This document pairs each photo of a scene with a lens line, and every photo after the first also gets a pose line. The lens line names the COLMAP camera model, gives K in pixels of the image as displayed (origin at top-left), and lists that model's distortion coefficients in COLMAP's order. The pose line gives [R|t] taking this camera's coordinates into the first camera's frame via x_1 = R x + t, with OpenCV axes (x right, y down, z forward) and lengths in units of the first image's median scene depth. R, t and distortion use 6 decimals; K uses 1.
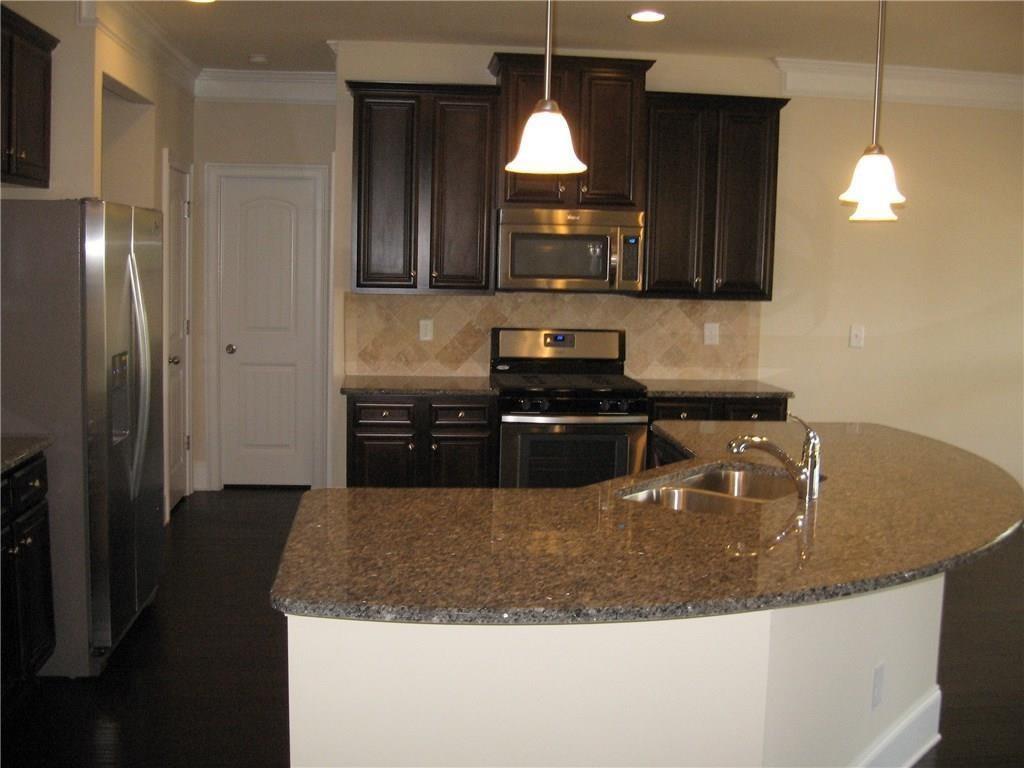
lens RADIAL K [[1102.9, 0, 514.2], [0, 1102.9, 382.5], [0, 0, 1]] dist [-0.094426, 0.000000]
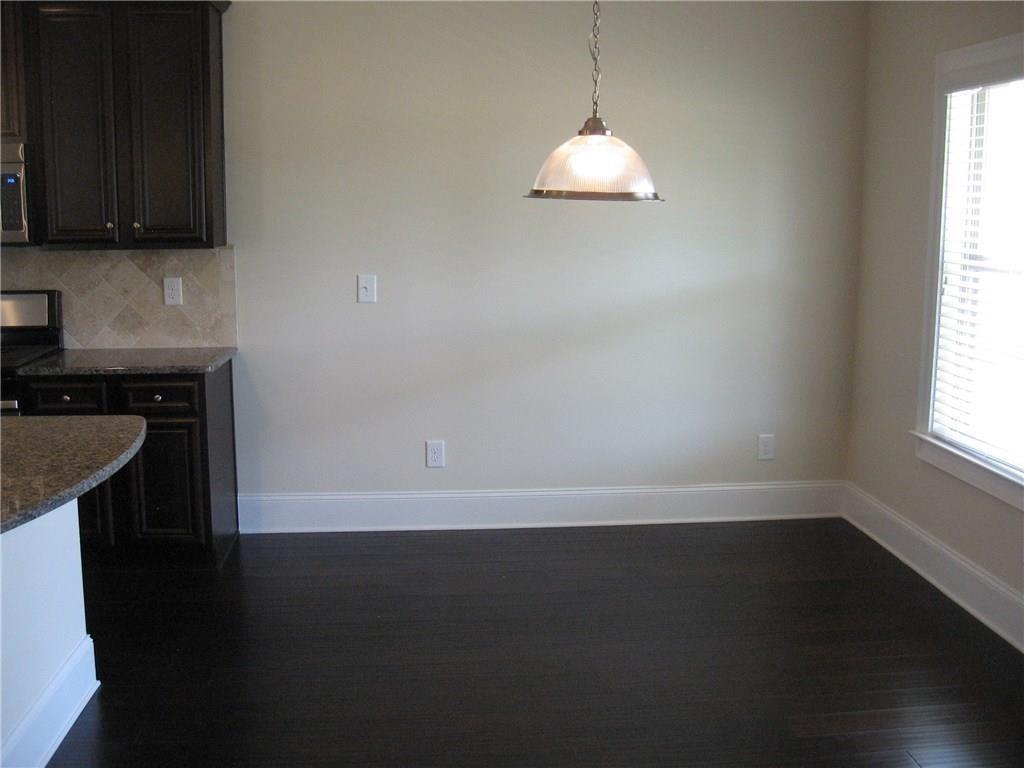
lens RADIAL K [[1102.9, 0, 513.1], [0, 1102.9, 383.1], [0, 0, 1]] dist [-0.094426, 0.000000]
pose [[0.999517, -0.020764, -0.023117, 0.454019], [0.022136, 0.997906, 0.060778, -0.020472], [0.021807, -0.061260, 0.997884, 0.209411]]
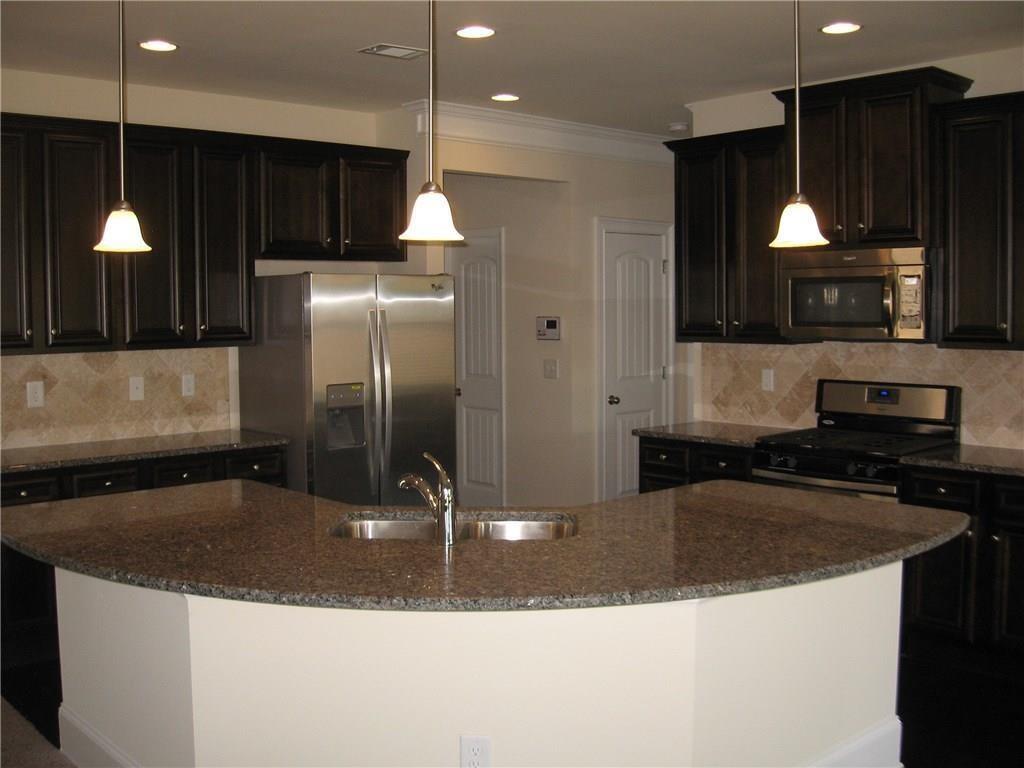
lens RADIAL K [[1102.9, 0, 516.6], [0, 1102.9, 387.7], [0, 0, 1]] dist [-0.094426, 0.000000]
pose [[0.601614, 0.033761, -0.798073, 0.559110], [-0.063607, 0.997959, -0.005732, -0.020782], [0.796250, 0.054212, 0.602534, 0.238173]]
